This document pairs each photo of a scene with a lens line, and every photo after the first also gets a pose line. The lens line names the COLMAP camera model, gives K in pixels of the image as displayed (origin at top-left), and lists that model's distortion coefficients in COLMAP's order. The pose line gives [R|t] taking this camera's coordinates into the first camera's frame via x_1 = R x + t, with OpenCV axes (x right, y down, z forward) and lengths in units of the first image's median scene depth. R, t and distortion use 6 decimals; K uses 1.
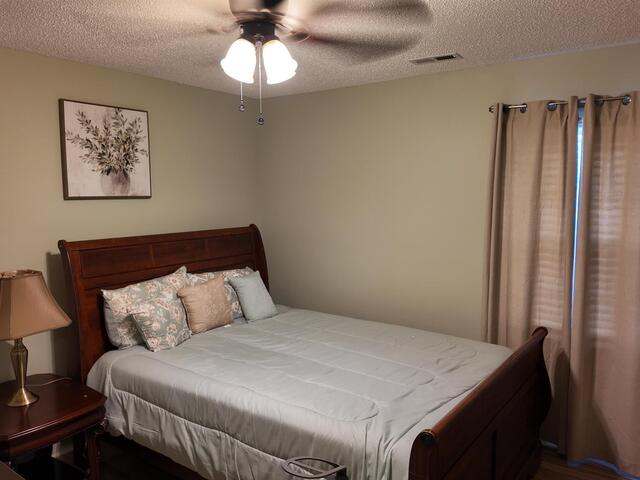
lens RADIAL K [[500.2, 0, 320.0], [0, 500.2, 240.0], [0, 0, 1]] dist [0.112025, -0.149815]
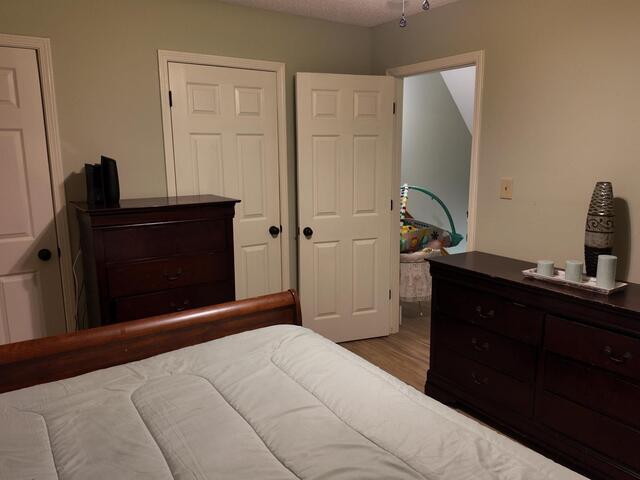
lens RADIAL K [[500.2, 0, 320.0], [0, 500.2, 240.0], [0, 0, 1]] dist [0.112025, -0.149815]
pose [[-0.936426, -0.056256, 0.346326, -0.203828], [0.041019, 0.962741, 0.267295, -0.088800], [-0.348459, 0.264508, -0.899228, 1.321759]]
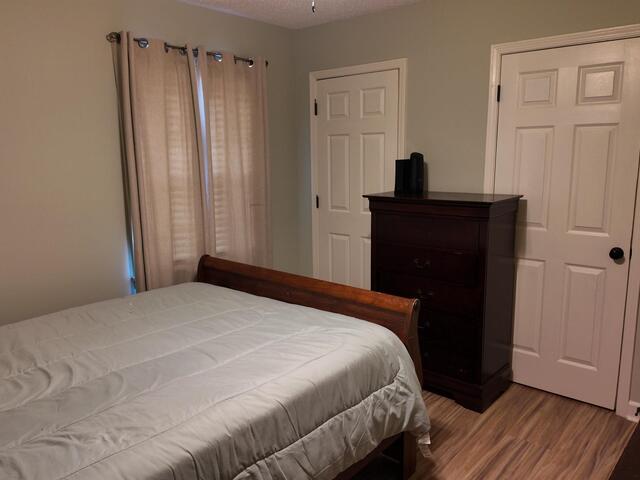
lens RADIAL K [[500.2, 0, 320.0], [0, 500.2, 240.0], [0, 0, 1]] dist [0.112025, -0.149815]
pose [[0.094134, -0.179245, 0.979290, -0.640356], [0.108696, 0.979628, 0.168859, -0.021398], [-0.989608, 0.090550, 0.111700, 0.640587]]
